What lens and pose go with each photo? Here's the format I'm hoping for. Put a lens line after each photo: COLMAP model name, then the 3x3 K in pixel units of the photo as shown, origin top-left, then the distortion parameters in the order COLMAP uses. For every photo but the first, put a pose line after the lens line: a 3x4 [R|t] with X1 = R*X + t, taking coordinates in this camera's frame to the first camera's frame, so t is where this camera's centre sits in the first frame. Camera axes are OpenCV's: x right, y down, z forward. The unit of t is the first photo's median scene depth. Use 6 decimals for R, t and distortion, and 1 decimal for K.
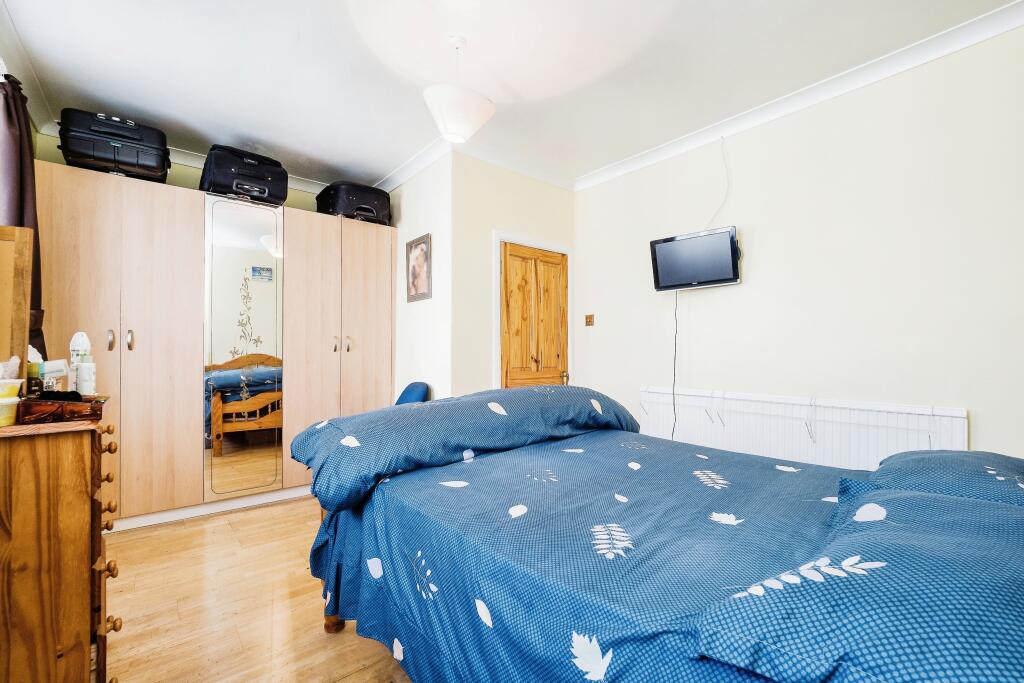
lens RADIAL K [[432.4, 0, 512.0], [0, 432.4, 341.5], [0, 0, 1]] dist [0.000704, -0.000069]
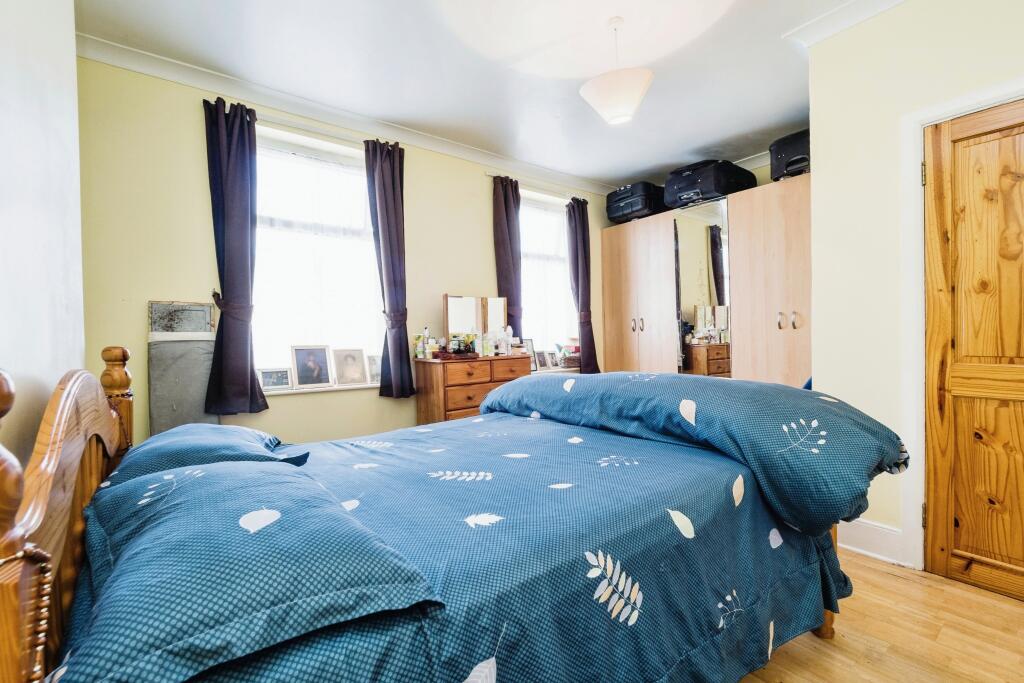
lens RADIAL K [[432.4, 0, 512.0], [0, 432.4, 341.5], [0, 0, 1]] dist [0.000704, -0.000069]
pose [[-0.038599, 0.017734, -0.999097, 0.947339], [0.045110, 0.998854, 0.015987, 0.018290], [0.998236, -0.044452, -0.039355, 0.805494]]
